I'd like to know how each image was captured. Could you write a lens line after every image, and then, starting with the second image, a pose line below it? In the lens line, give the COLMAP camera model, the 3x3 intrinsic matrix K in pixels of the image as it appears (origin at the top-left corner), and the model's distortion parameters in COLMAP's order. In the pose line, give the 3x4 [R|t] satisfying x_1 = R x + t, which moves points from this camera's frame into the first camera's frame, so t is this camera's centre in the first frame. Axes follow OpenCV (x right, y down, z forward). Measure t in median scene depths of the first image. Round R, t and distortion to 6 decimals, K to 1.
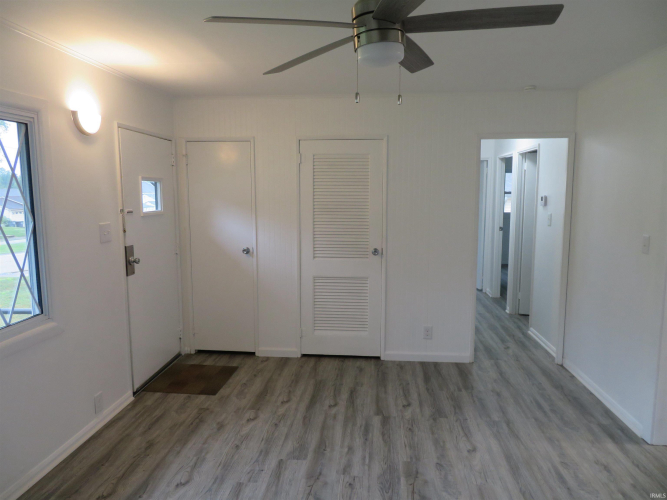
lens RADIAL K [[473.0, 0, 329.1], [0, 473.0, 246.5], [0, 0, 1]] dist [-0.018980, 0.012730]
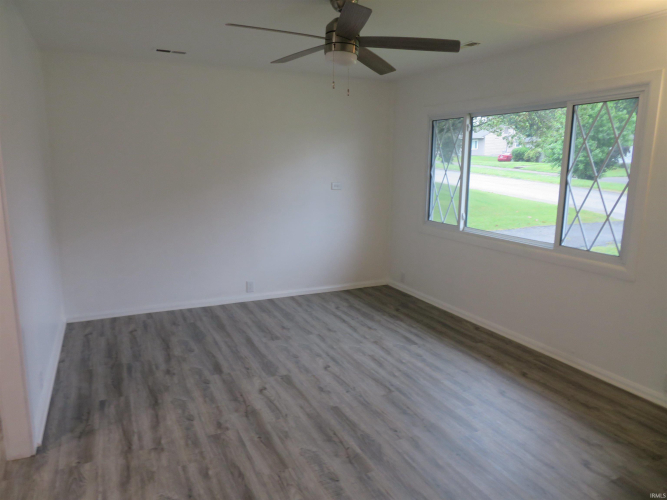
lens RADIAL K [[473.0, 0, 332.0], [0, 473.0, 253.9], [0, 0, 1]] dist [-0.018980, 0.012730]
pose [[-0.854633, 0.093163, -0.510806, 0.656626], [-0.067461, 0.955510, 0.287139, -0.166643], [0.514831, 0.279858, -0.810326, 1.634201]]
